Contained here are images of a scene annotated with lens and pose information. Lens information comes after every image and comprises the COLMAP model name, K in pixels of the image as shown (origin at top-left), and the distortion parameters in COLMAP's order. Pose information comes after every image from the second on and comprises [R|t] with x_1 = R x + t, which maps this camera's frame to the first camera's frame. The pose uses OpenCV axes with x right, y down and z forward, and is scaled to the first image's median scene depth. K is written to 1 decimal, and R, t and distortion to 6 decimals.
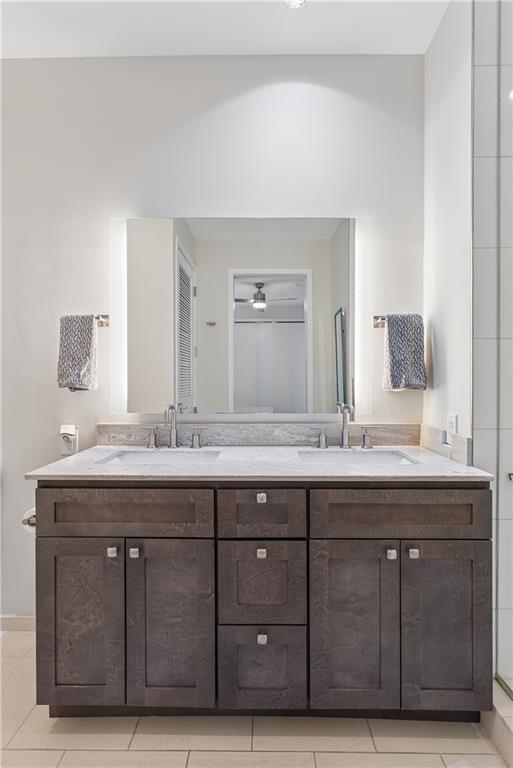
lens RADIAL K [[372.1, 0, 259.8], [0, 372.1, 381.1], [0, 0, 1]] dist [0.000440, 0.000691]
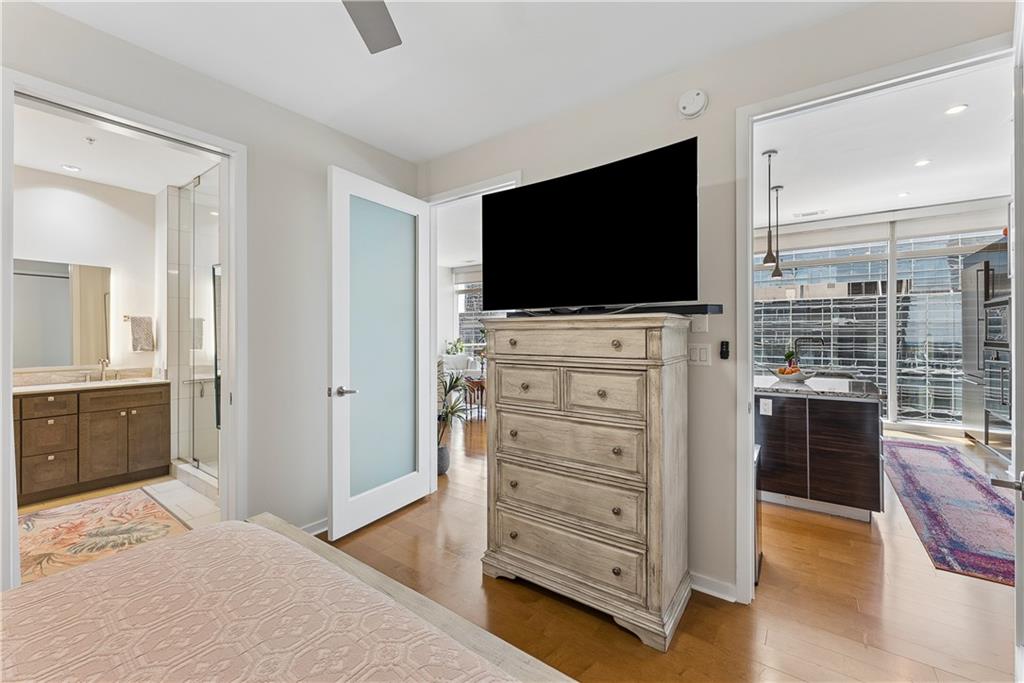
lens RADIAL K [[418.9, 0, 512.5], [0, 418.9, 331.2], [0, 0, 1]] dist [0.000116, 0.000218]
pose [[0.588439, 0.004612, 0.808529, -0.391310], [0.007771, 0.999905, -0.011359, -0.063058], [-0.808505, 0.012967, 0.588347, -2.735370]]
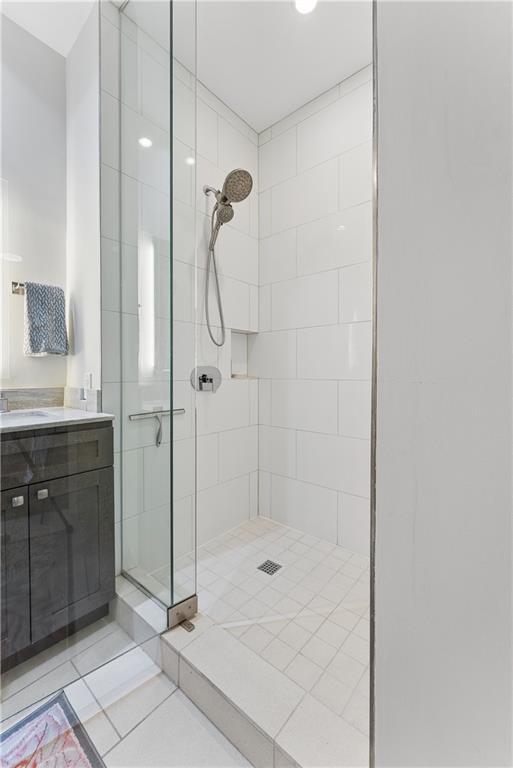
lens RADIAL K [[314.2, 0, 257.0], [0, 314.2, 378.0], [0, 0, 1]] dist [0.000116, 0.000218]
pose [[0.641282, -0.011367, 0.767221, 0.102450], [0.004945, 0.999931, 0.010681, 0.104662], [-0.767290, -0.003056, 0.641294, -0.065780]]
